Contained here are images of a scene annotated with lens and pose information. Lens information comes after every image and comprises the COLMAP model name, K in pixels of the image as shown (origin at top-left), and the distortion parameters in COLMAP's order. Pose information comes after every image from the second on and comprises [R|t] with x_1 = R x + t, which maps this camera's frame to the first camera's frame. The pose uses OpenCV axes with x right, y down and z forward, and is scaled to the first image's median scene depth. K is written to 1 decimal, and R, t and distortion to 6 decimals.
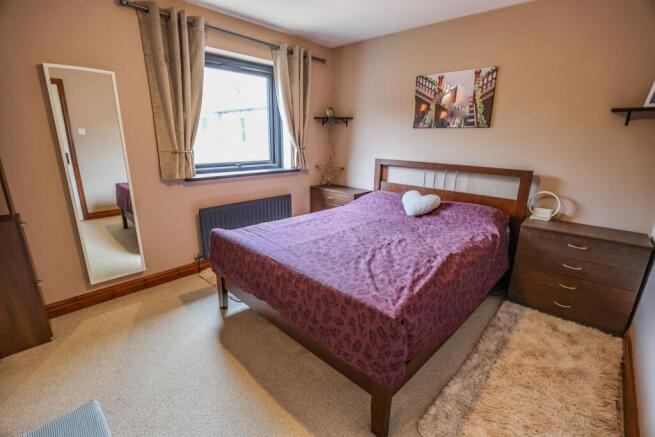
lens RADIAL K [[295.3, 0, 327.5], [0, 295.3, 218.5], [0, 0, 1]] dist [-0.045906, 0.000001]
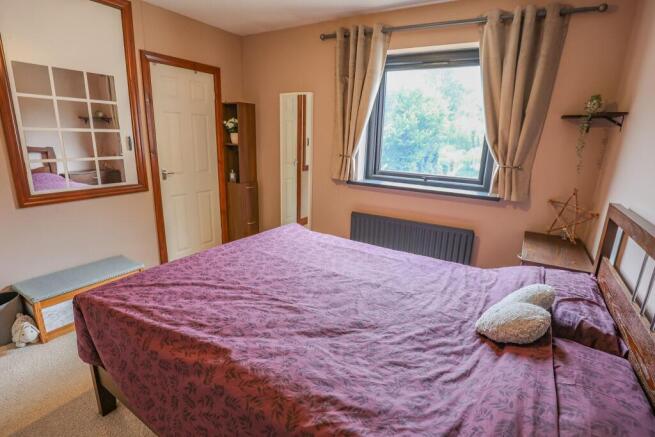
lens RADIAL K [[317.6, 0, 327.5], [0, 317.6, 218.5], [0, 0, 1]] dist [-0.048139, 0.011145]
pose [[0.232941, 0.233355, -0.944078, 0.899698], [-0.284394, 0.944691, 0.163335, -0.247153], [0.929978, 0.230443, 0.286422, 0.885257]]
